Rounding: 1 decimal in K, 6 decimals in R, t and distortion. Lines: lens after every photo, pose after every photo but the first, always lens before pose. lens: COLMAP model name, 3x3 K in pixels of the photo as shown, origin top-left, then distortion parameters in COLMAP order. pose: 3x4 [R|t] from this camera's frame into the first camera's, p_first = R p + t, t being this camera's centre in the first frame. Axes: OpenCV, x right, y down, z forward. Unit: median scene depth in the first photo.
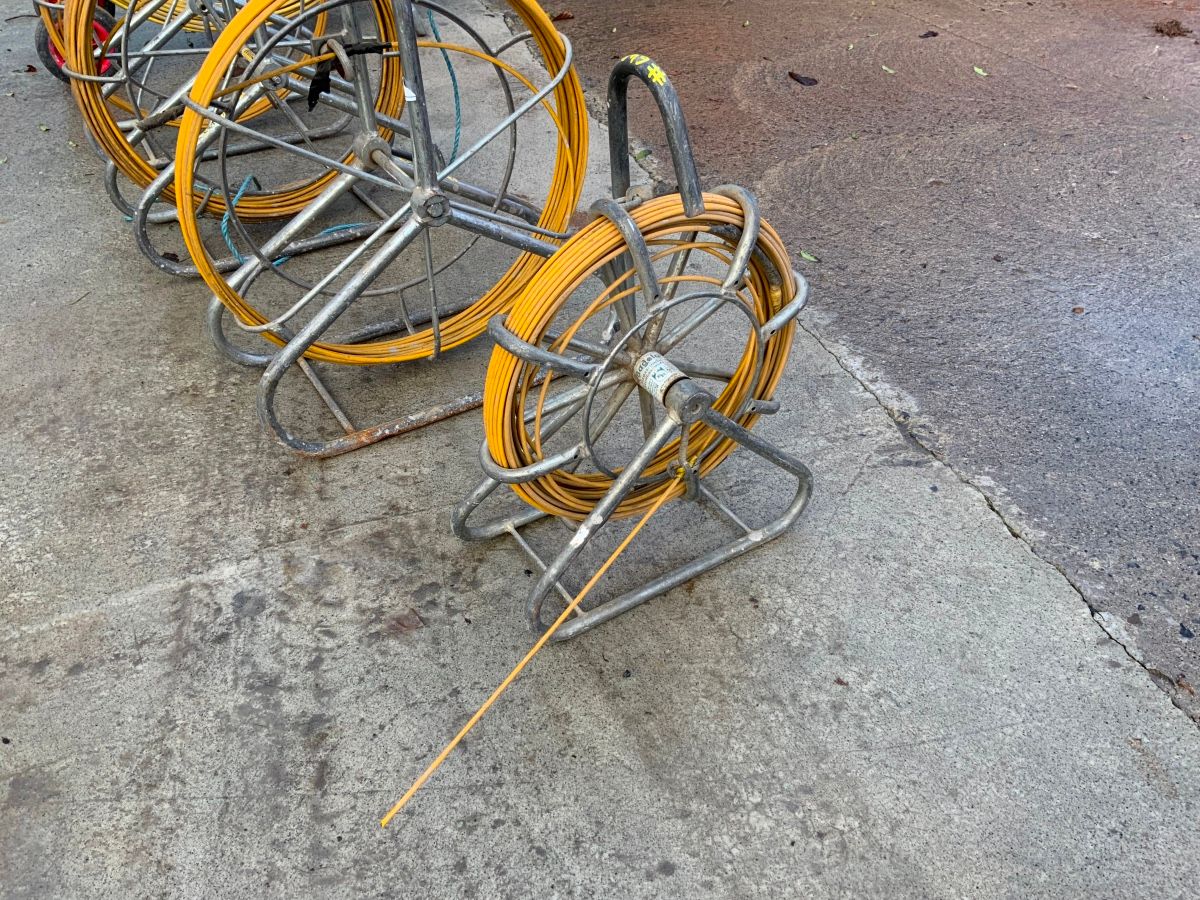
lens RADIAL K [[996.7, 0, 607.8], [0, 996.7, 445.2], [0, 0, 1]] dist [0.076809, -0.154681]
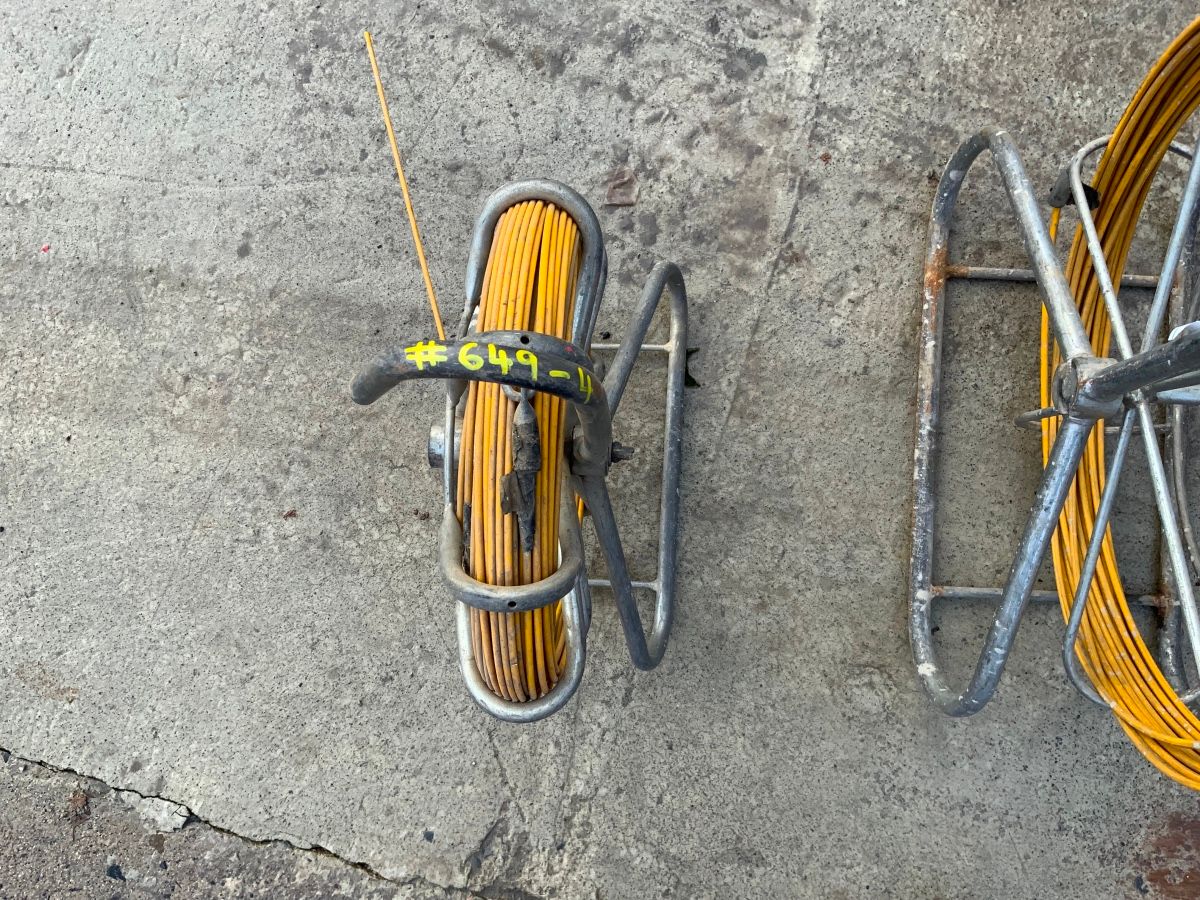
lens RADIAL K [[996.7, 0, 608.9], [0, 996.7, 454.7], [0, 0, 1]] dist [0.076809, -0.154681]
pose [[-0.580912, 0.813315, -0.032554, 0.034159], [-0.490575, -0.317919, 0.811334, -0.644666], [0.649521, 0.487285, 0.583675, 0.562913]]
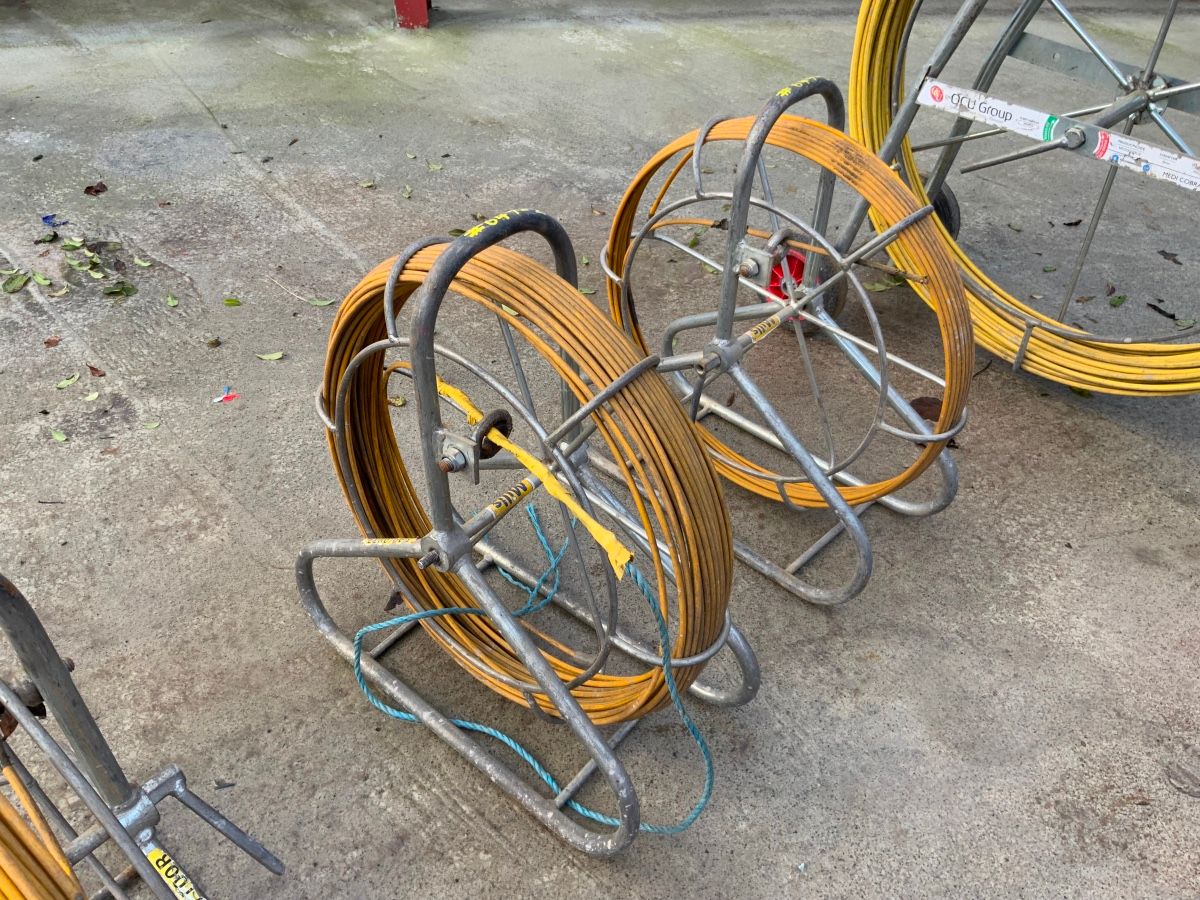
lens RADIAL K [[996.7, 0, 600.8], [0, 996.7, 451.9], [0, 0, 1]] dist [0.076809, -0.154681]
pose [[0.313359, 0.608092, -0.729404, 0.172822], [-0.614216, 0.715579, 0.332694, -0.969784], [0.724254, 0.343759, 0.597734, 0.953932]]
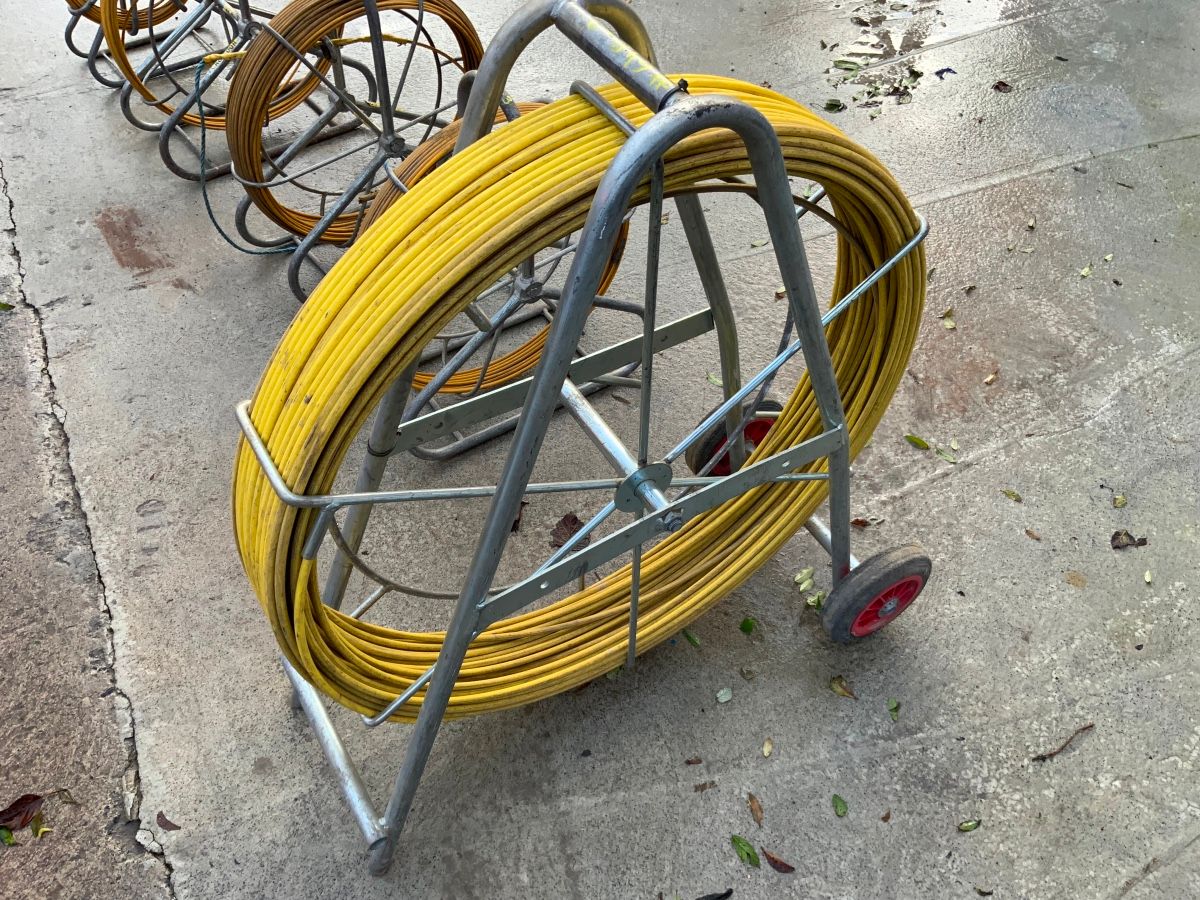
lens RADIAL K [[996.7, 0, 596.7], [0, 996.7, 450.5], [0, 0, 1]] dist [0.076809, -0.154681]
pose [[-0.994193, 0.053442, -0.093400, -0.723548], [-0.092808, 0.013454, 0.995593, -2.343190], [0.054463, 0.998480, -0.008416, 2.086746]]
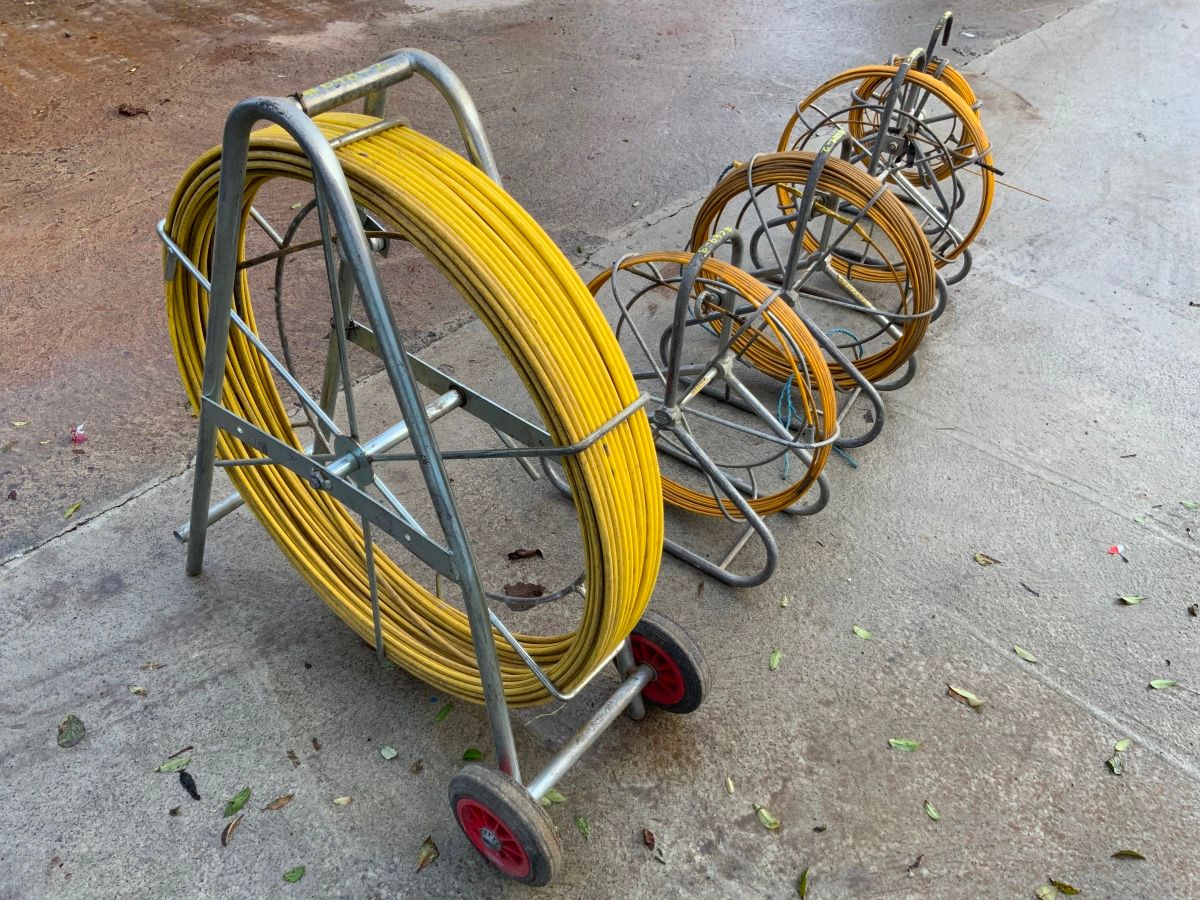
lens RADIAL K [[996.7, 0, 599.9], [0, 996.7, 441.1], [0, 0, 1]] dist [0.076809, -0.154681]
pose [[-0.448940, -0.601535, 0.660764, -1.808744], [0.526736, 0.419181, 0.739484, -2.071601], [-0.721805, 0.680032, 0.128663, 1.723578]]
